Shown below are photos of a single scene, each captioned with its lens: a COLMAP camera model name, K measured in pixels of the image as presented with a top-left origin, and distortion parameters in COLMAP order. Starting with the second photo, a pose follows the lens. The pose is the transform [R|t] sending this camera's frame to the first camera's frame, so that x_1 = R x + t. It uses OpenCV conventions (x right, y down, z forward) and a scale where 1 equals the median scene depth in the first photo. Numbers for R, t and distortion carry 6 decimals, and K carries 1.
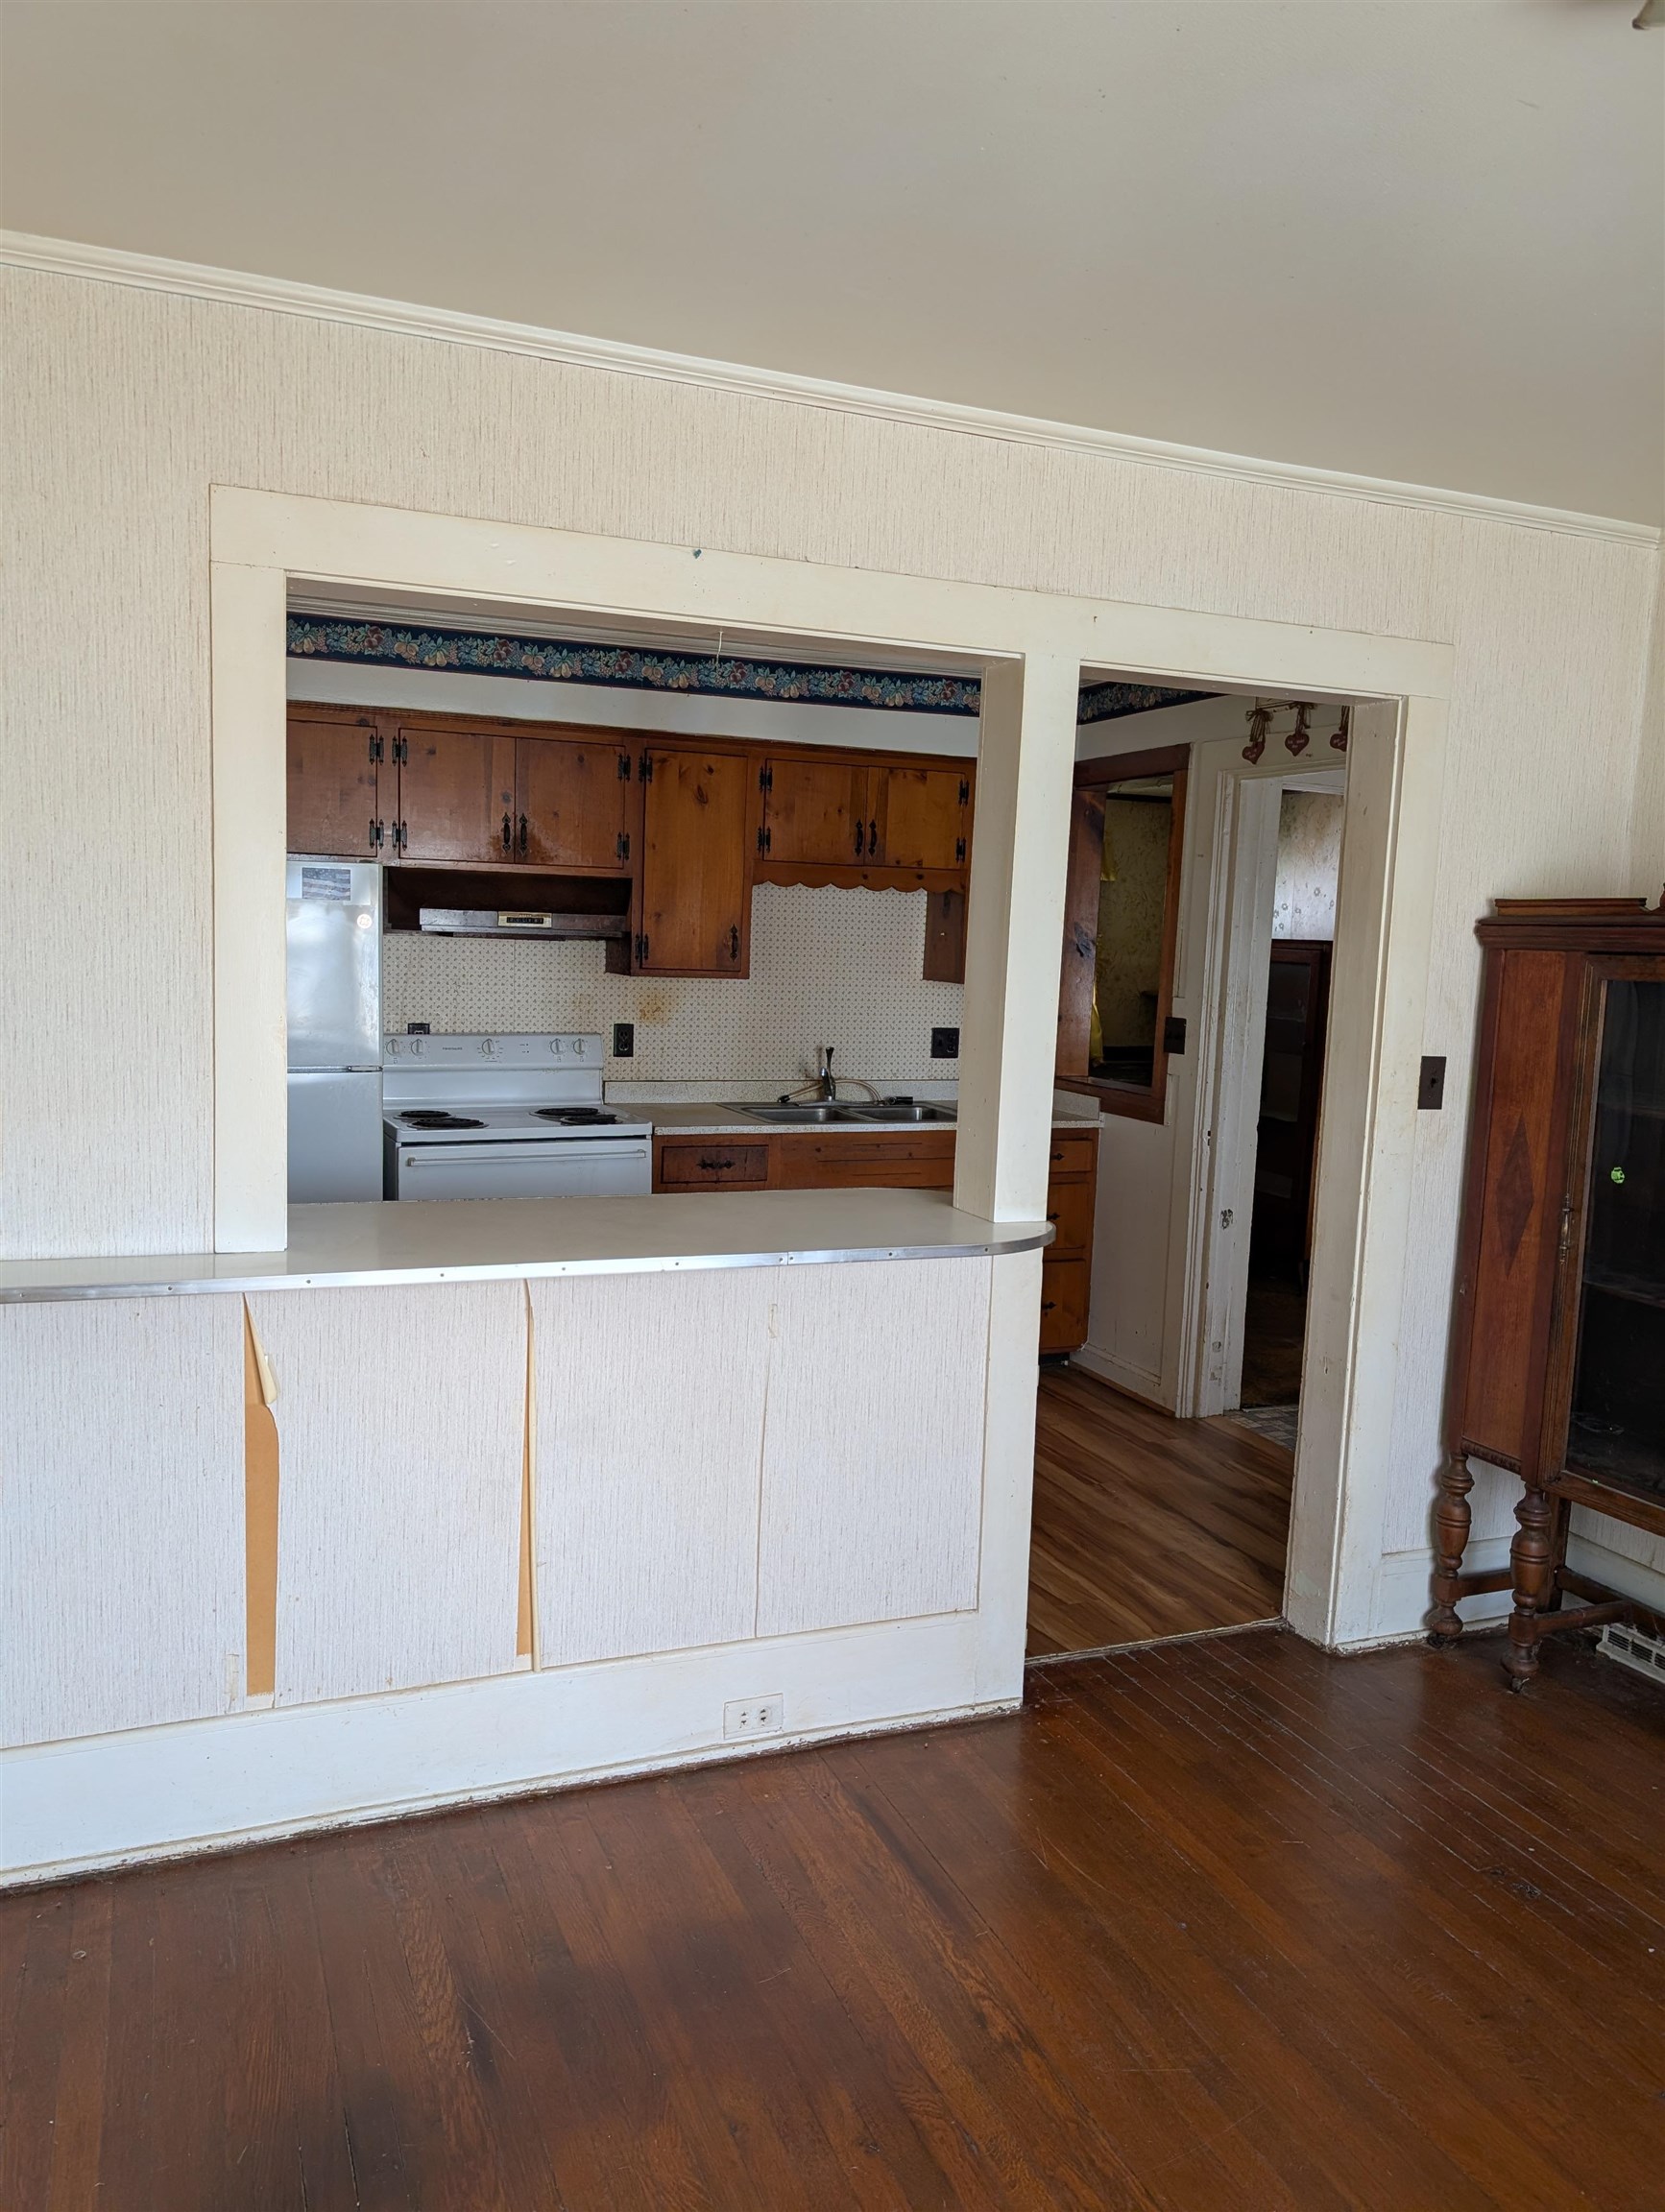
lens RADIAL K [[1595.0, 0, 834.7], [0, 1595.0, 1093.2], [0, 0, 1]] dist [0.022096, -0.010233]
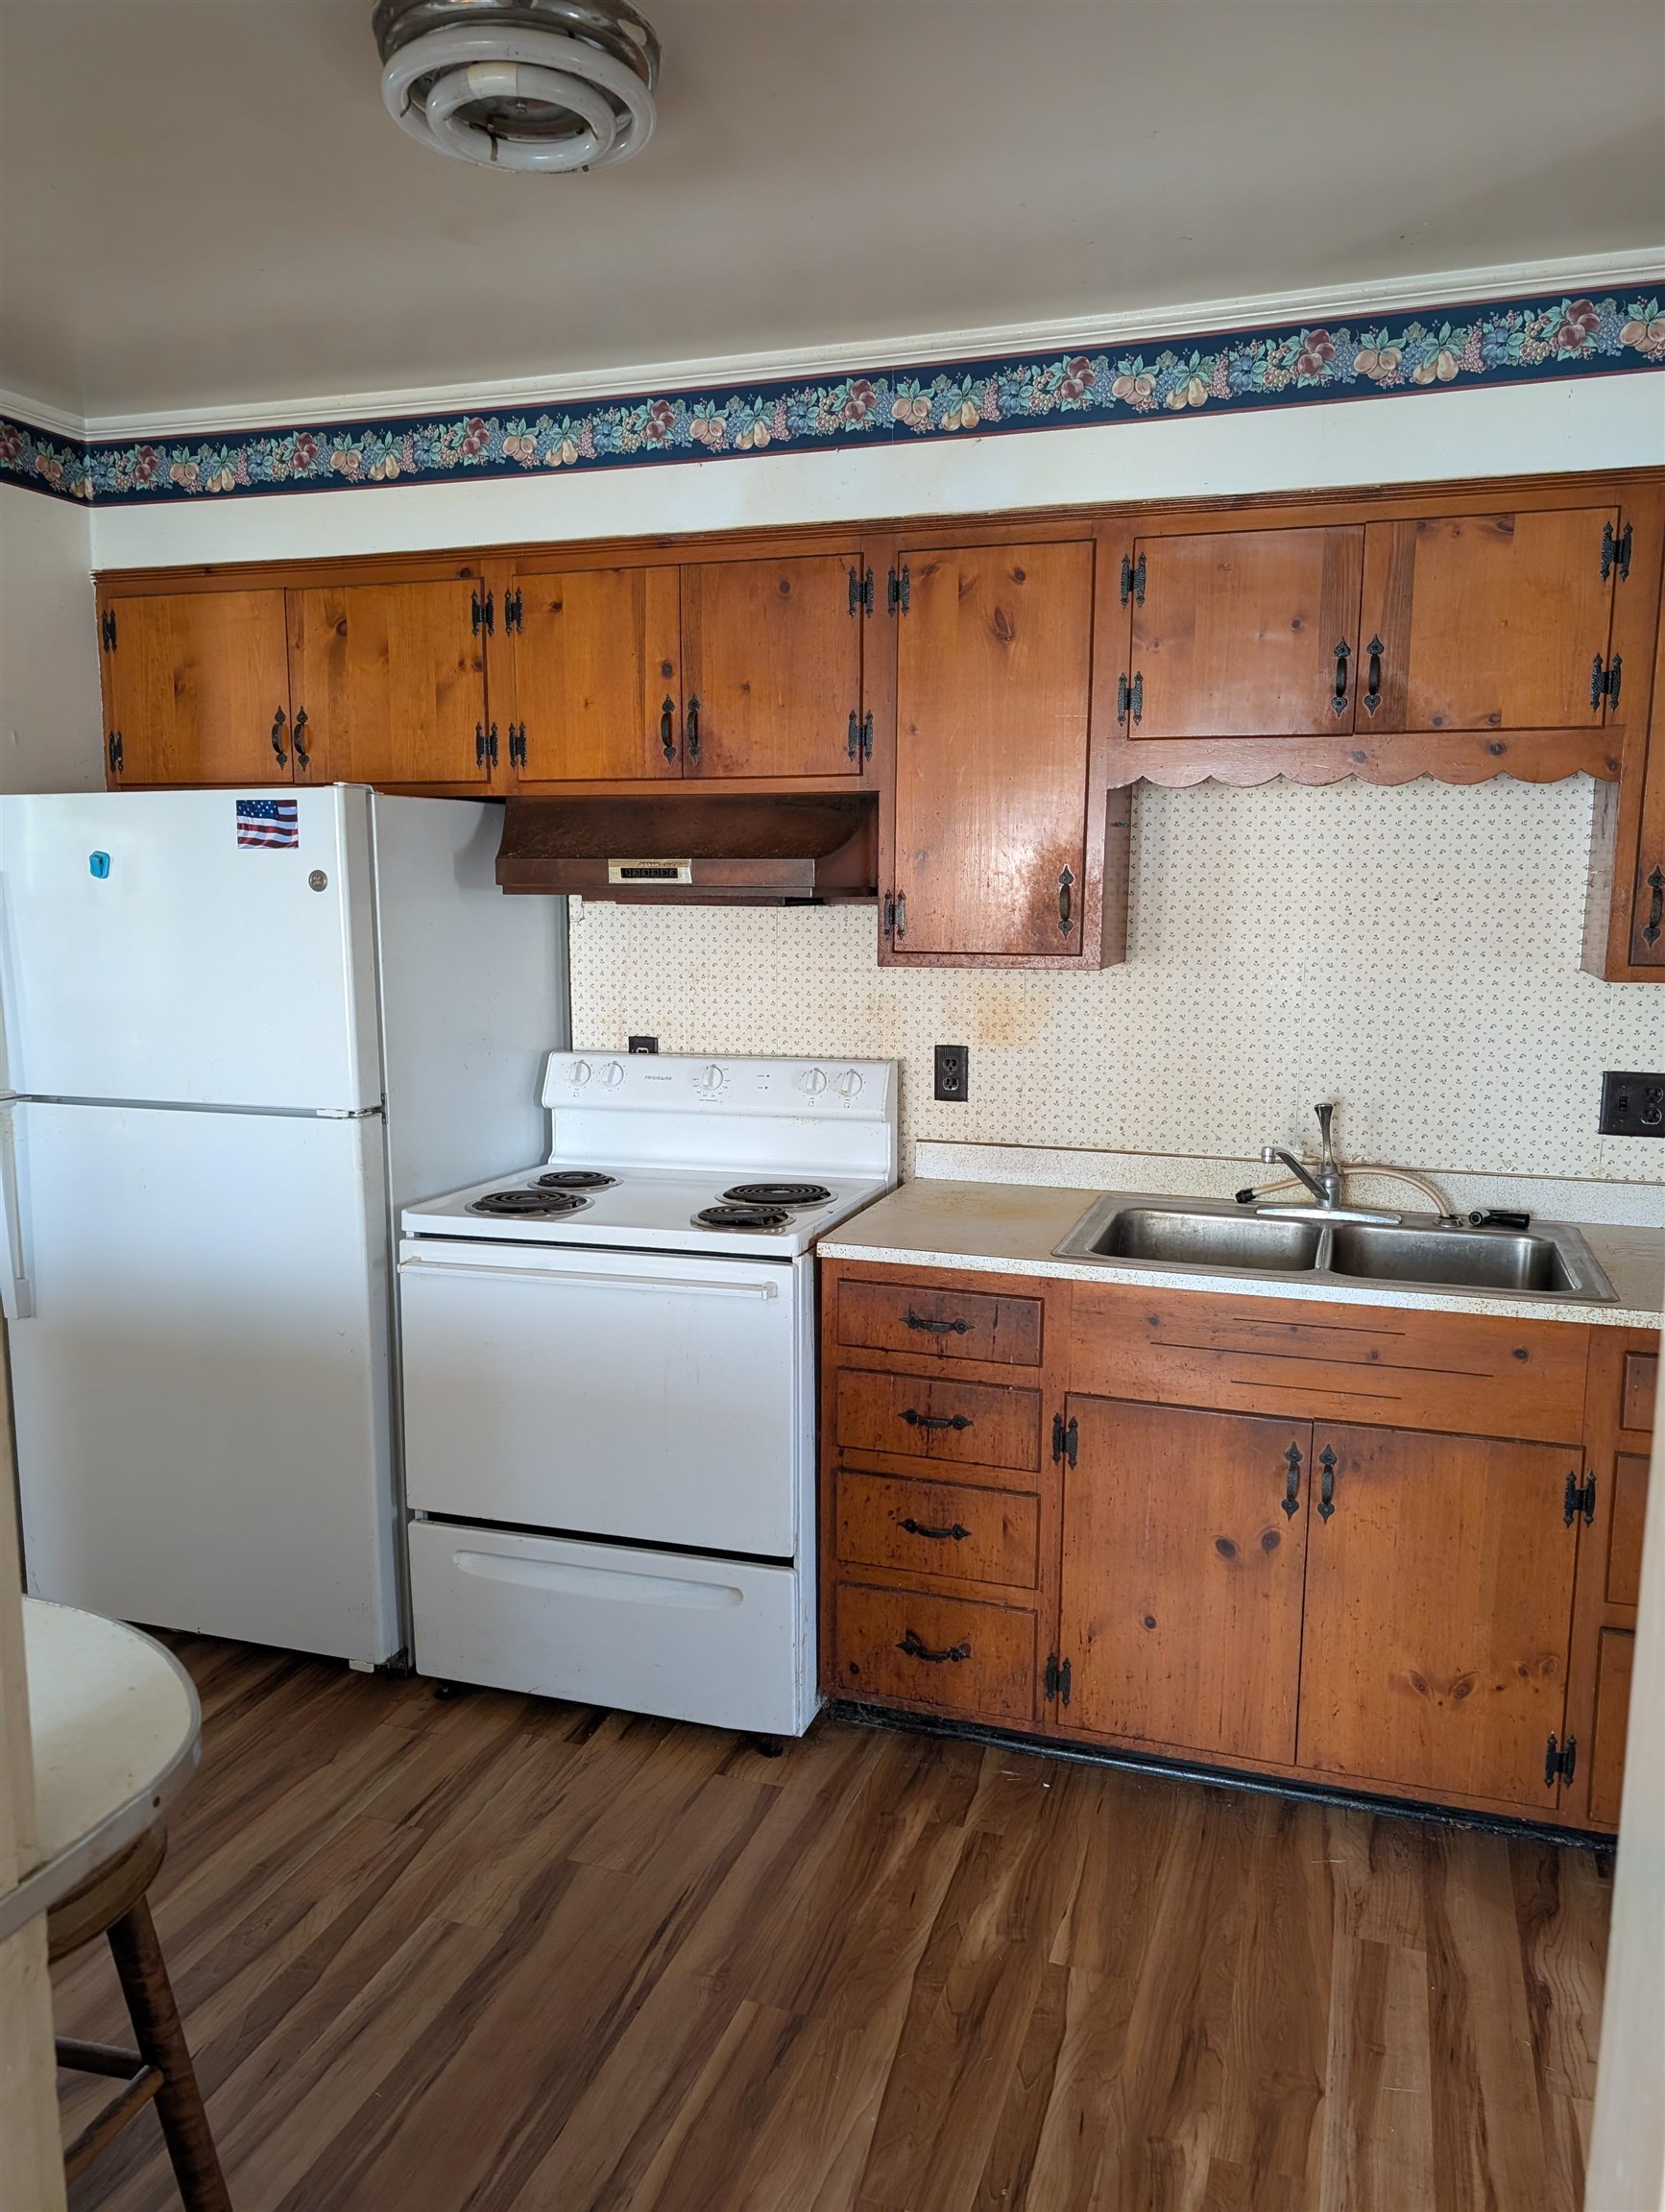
lens RADIAL K [[1611.6, 0, 832.5], [0, 1611.6, 1106.0], [0, 0, 1]] dist [0.012414, 0.002334]
pose [[0.747811, 0.059555, -0.661235, 0.244882], [-0.045319, 0.998224, 0.038654, -0.045526], [0.662363, 0.001061, 0.749183, 0.568368]]
